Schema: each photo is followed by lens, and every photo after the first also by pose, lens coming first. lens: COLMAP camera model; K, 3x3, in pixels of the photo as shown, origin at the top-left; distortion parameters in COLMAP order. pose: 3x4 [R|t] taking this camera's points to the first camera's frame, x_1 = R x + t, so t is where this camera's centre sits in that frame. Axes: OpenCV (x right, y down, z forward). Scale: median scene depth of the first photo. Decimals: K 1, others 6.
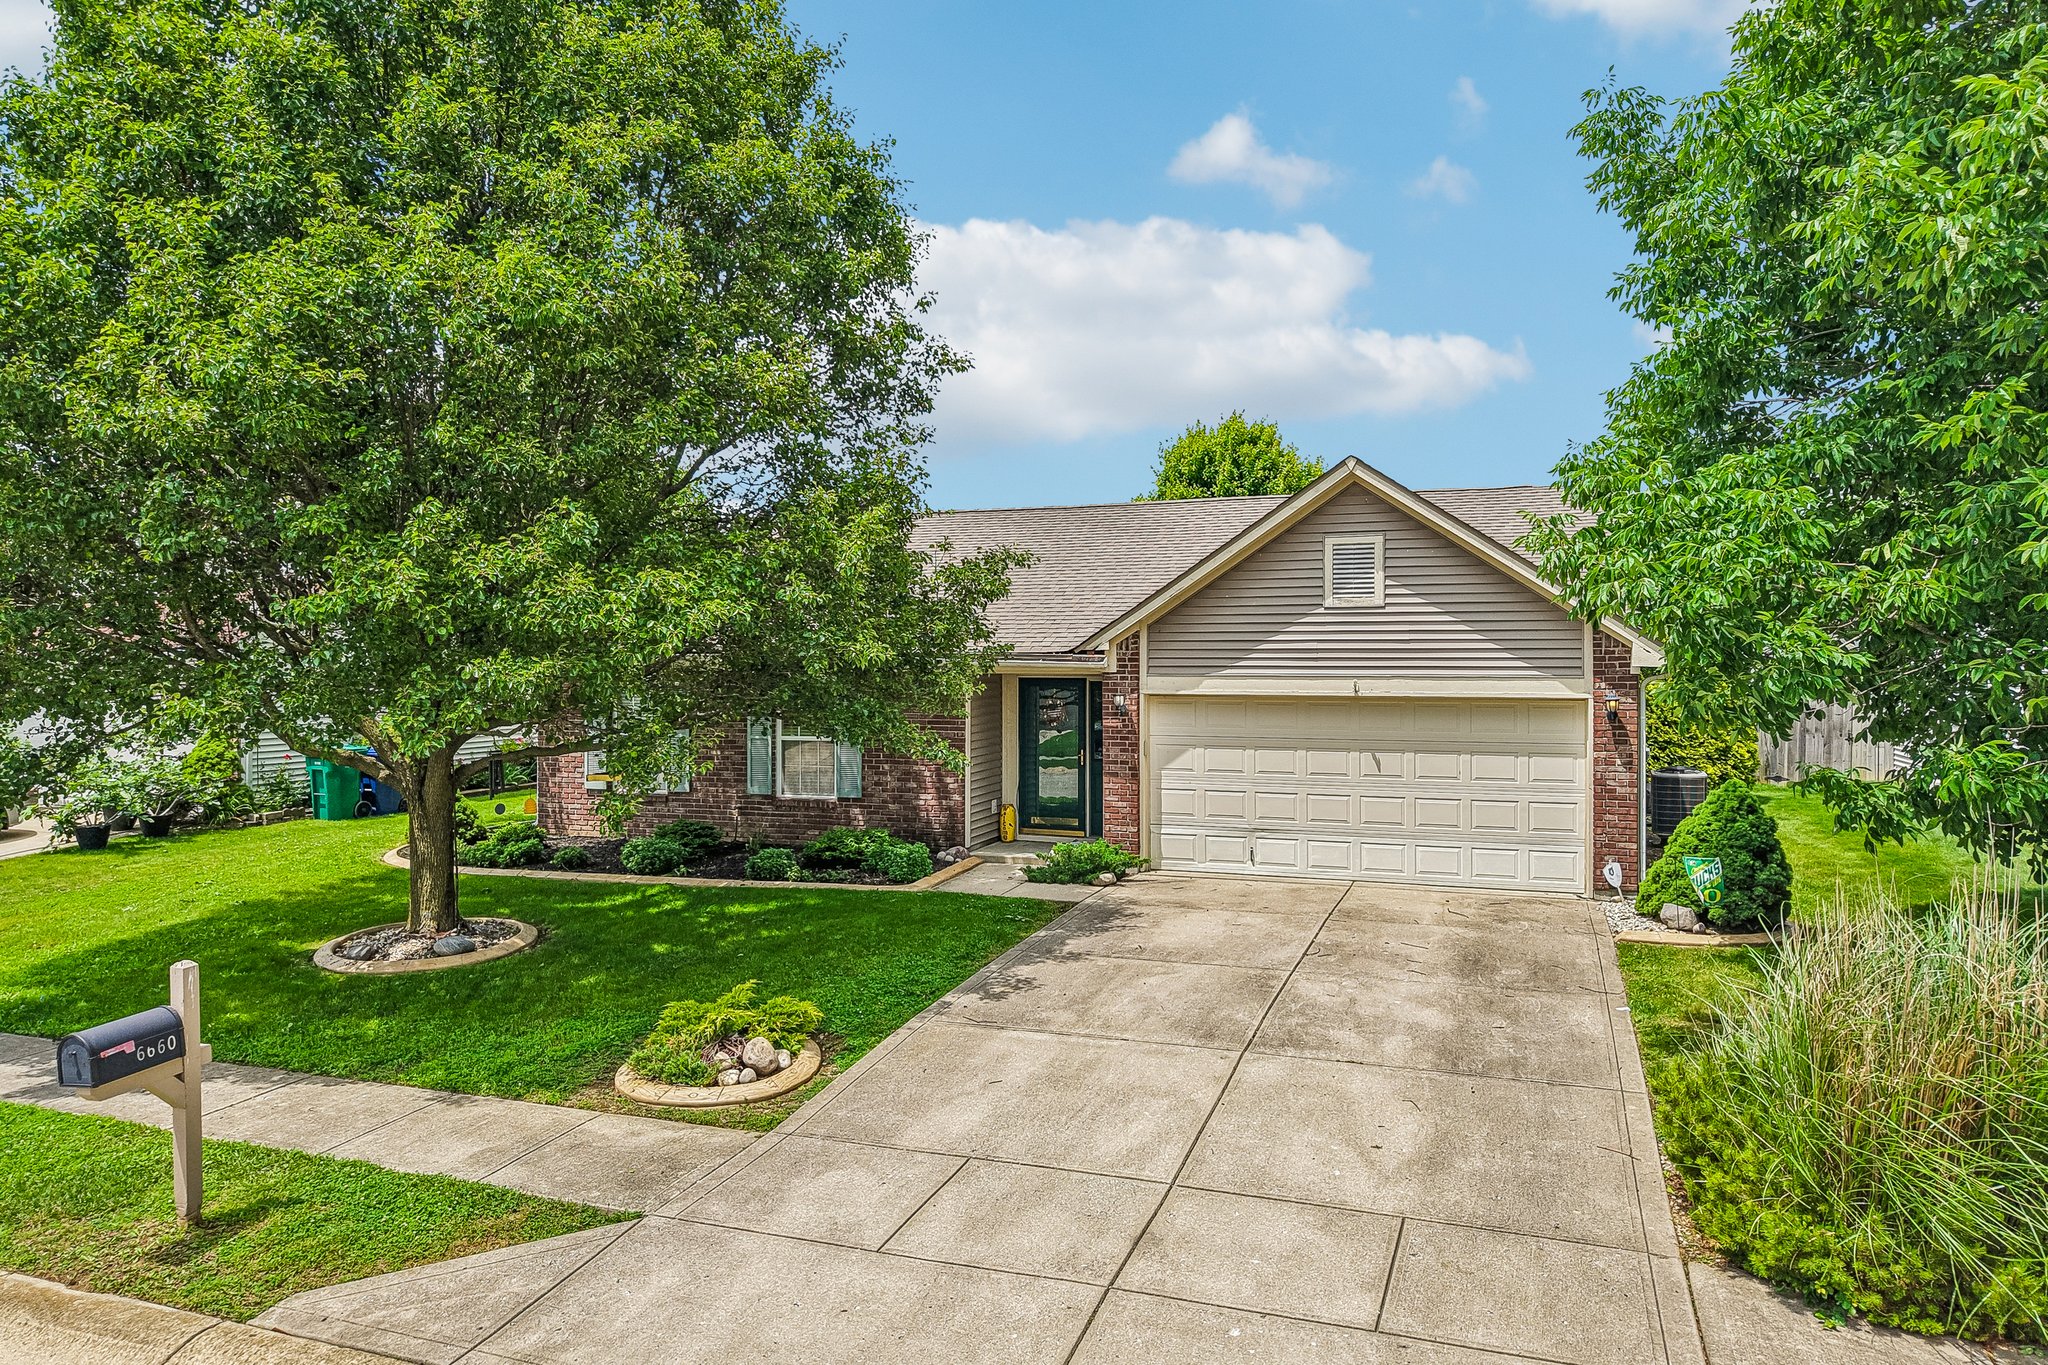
lens RADIAL K [[1383.8, 0, 1015.1], [0, 1383.8, 686.0], [0, 0, 1]] dist [0.030694, -0.029600]
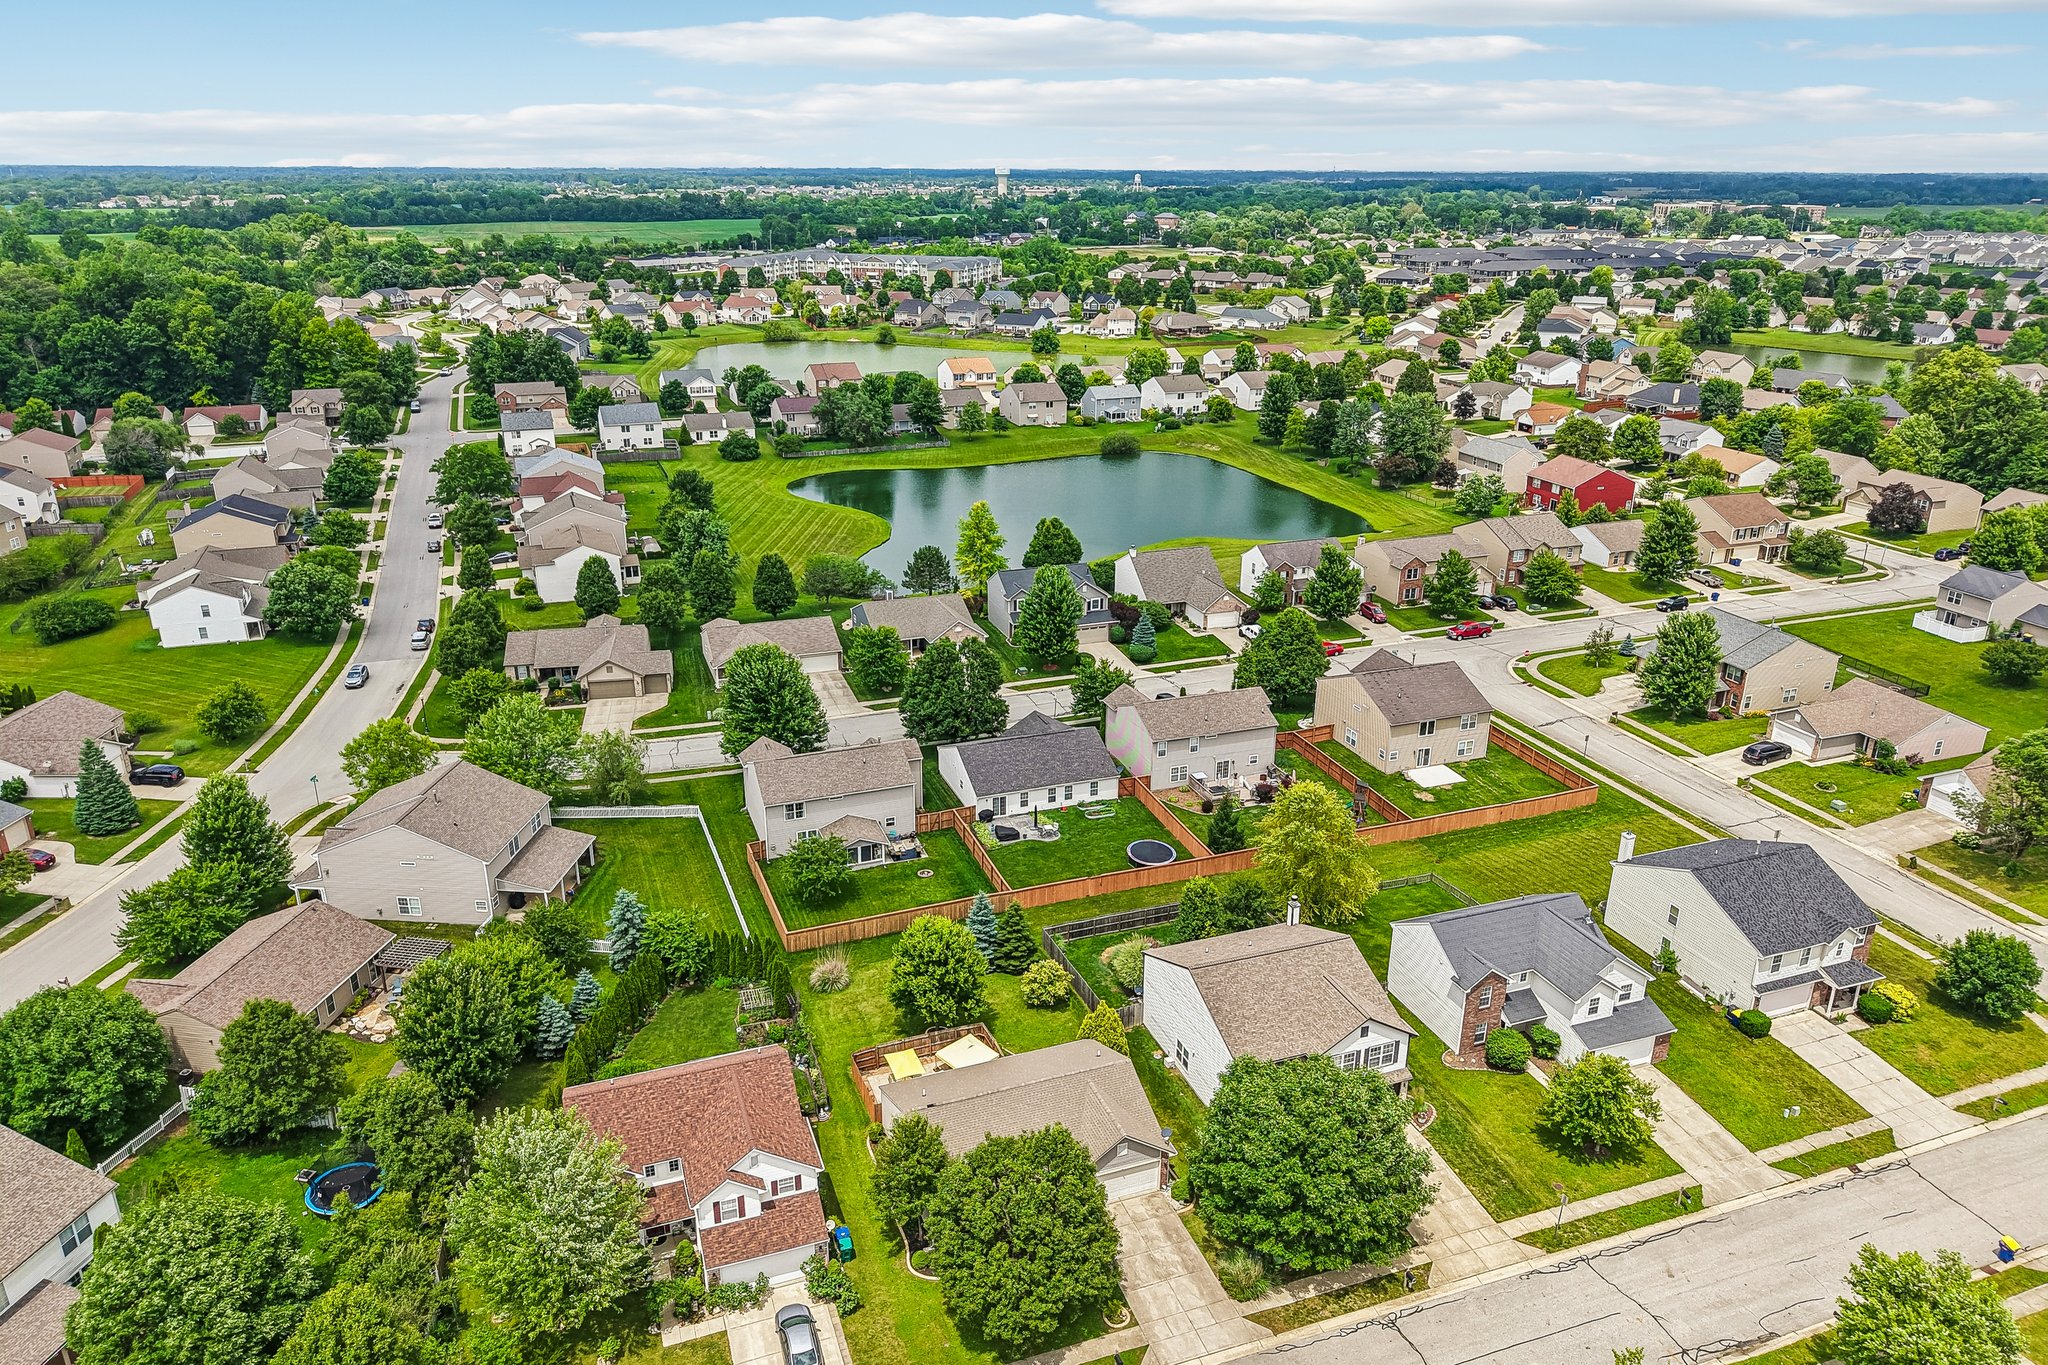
lens RADIAL K [[1383.8, 0, 983.7], [0, 1383.8, 667.8], [0, 0, 1]] dist [0.030694, -0.029600]
pose [[0.780629, -0.226088, 0.582668, -4.280906], [0.039785, 0.948363, 0.314684, -5.331004], [-0.623727, -0.222470, 0.749314, -3.321106]]
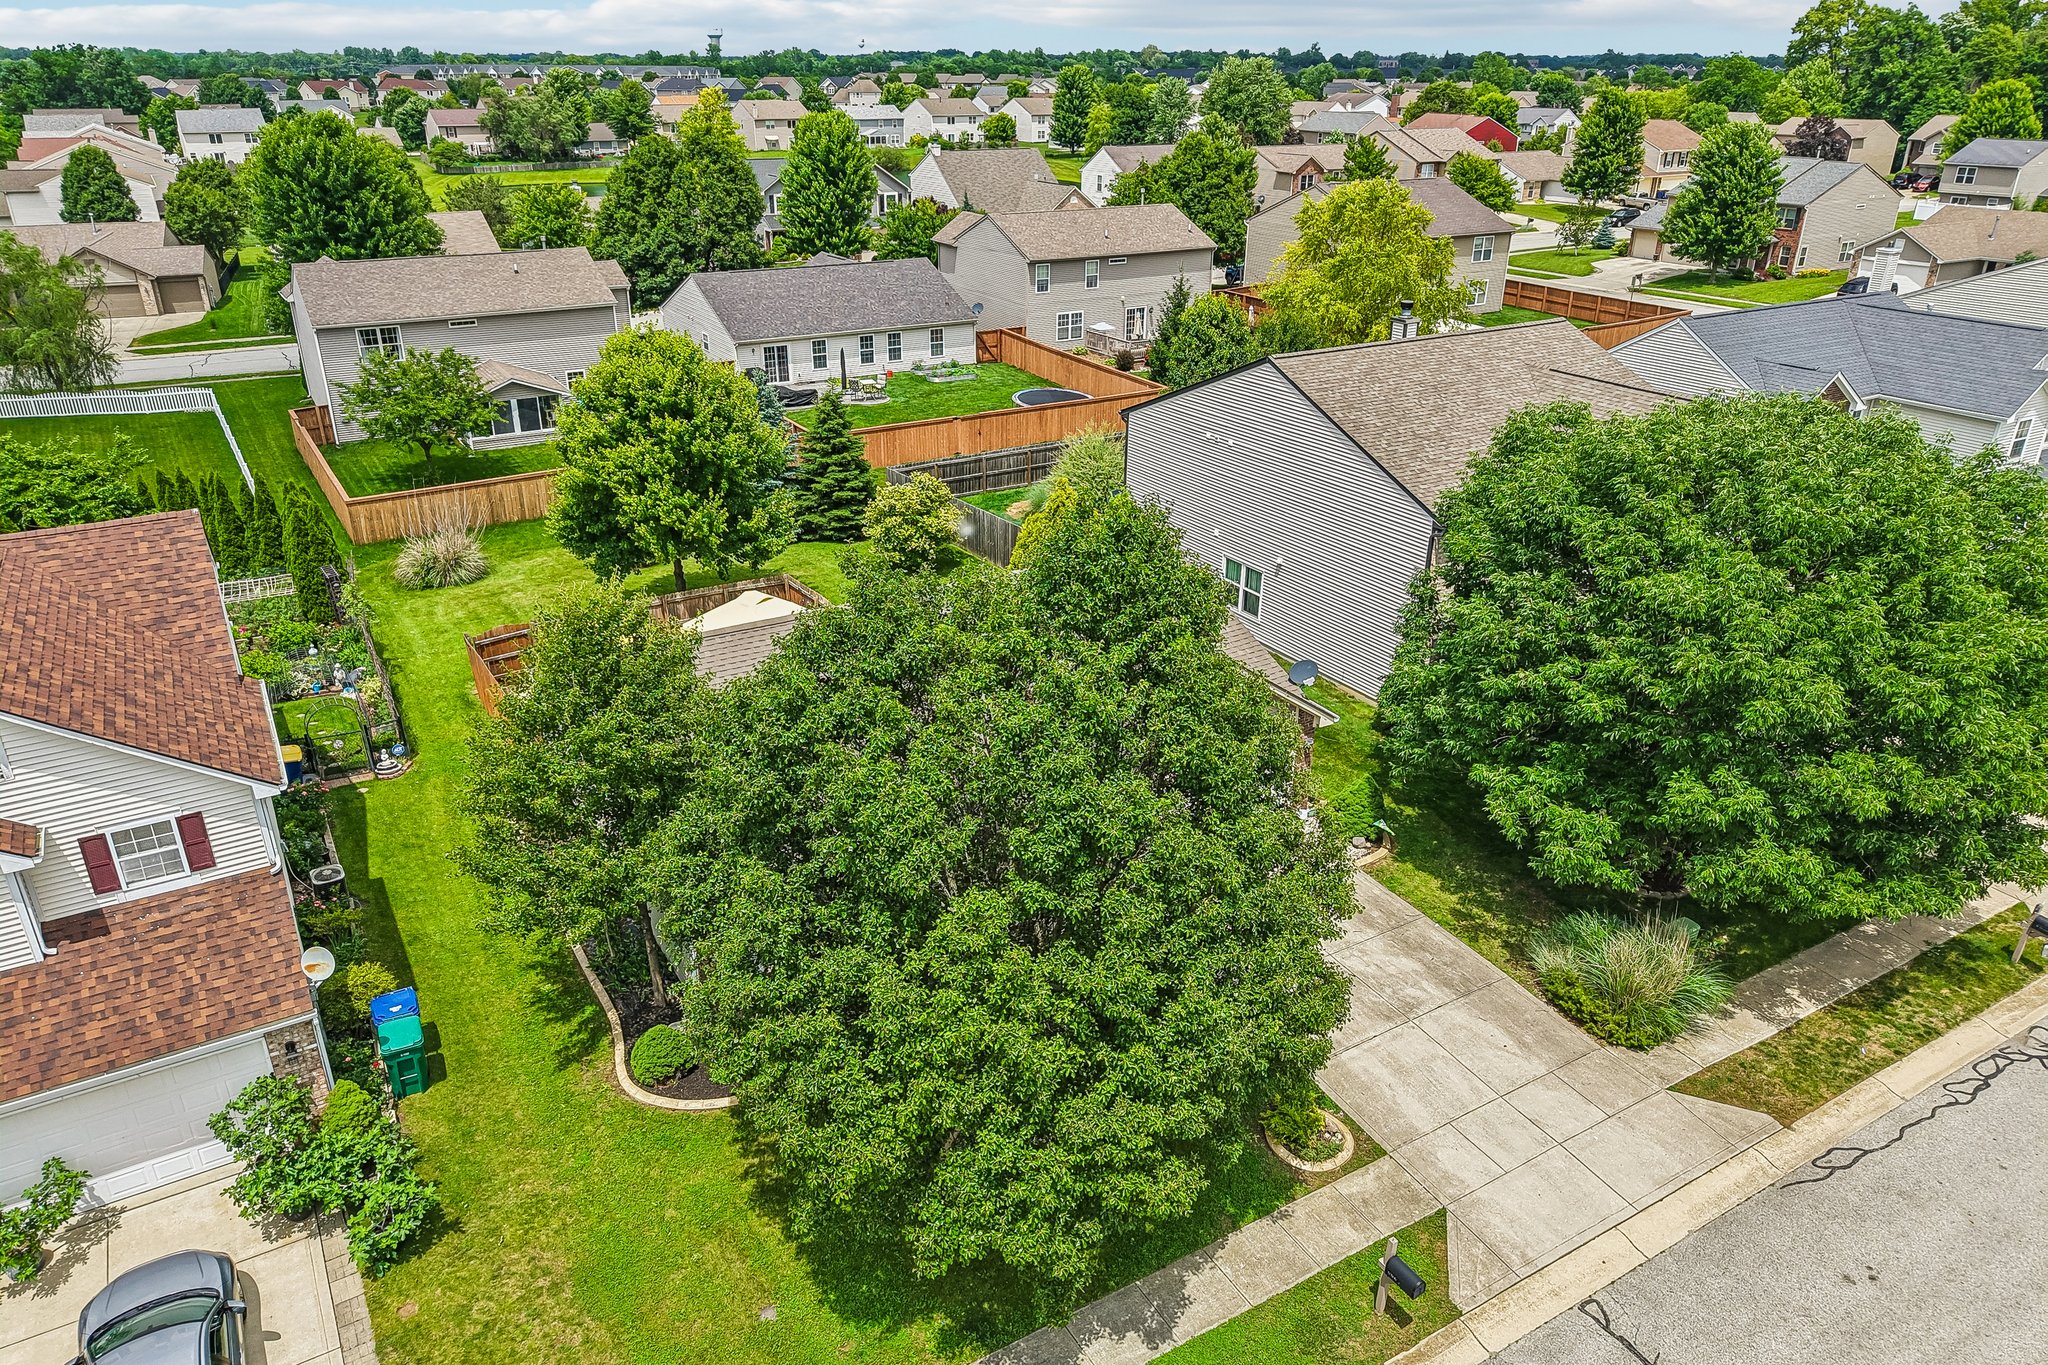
lens RADIAL K [[1383.8, 0, 1011.4], [0, 1383.8, 686.6], [0, 0, 1]] dist [0.030694, -0.029600]
pose [[0.637703, -0.319196, 0.701034, -1.904476], [0.028347, 0.919209, 0.392749, -1.330962], [-0.769761, -0.230585, 0.595230, 0.179963]]
